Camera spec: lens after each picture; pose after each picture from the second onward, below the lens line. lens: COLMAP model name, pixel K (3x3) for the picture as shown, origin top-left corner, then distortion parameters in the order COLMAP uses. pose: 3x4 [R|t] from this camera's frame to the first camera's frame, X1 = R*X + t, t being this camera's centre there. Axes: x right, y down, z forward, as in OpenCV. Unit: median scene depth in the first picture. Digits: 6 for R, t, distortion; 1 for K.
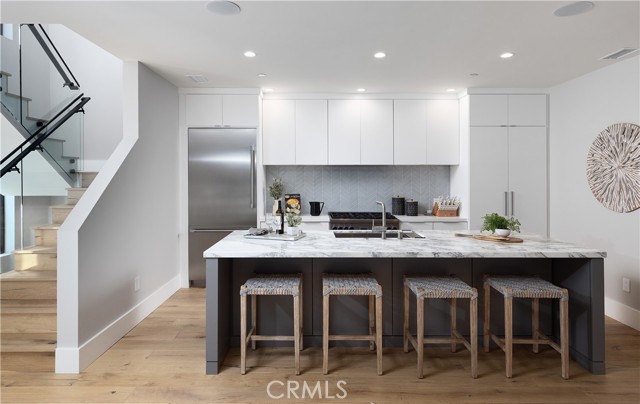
lens RADIAL K [[369.6, 0, 322.2], [0, 369.6, 186.5], [0, 0, 1]] dist [0.009667, 0.000358]
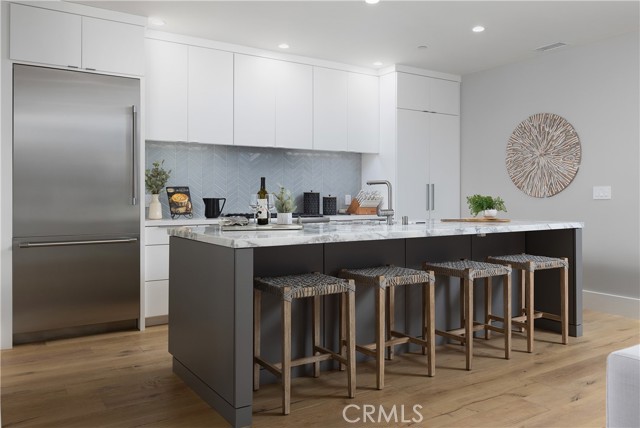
lens RADIAL K [[509.3, 0, 319.9], [0, 509.3, 208.6], [0, 0, 1]] dist [0.009255, -0.002294]
pose [[0.839091, -0.010792, 0.543885, -0.510603], [0.016618, 0.999845, -0.005798, 0.096858], [-0.543738, 0.013903, 0.839140, 0.120943]]
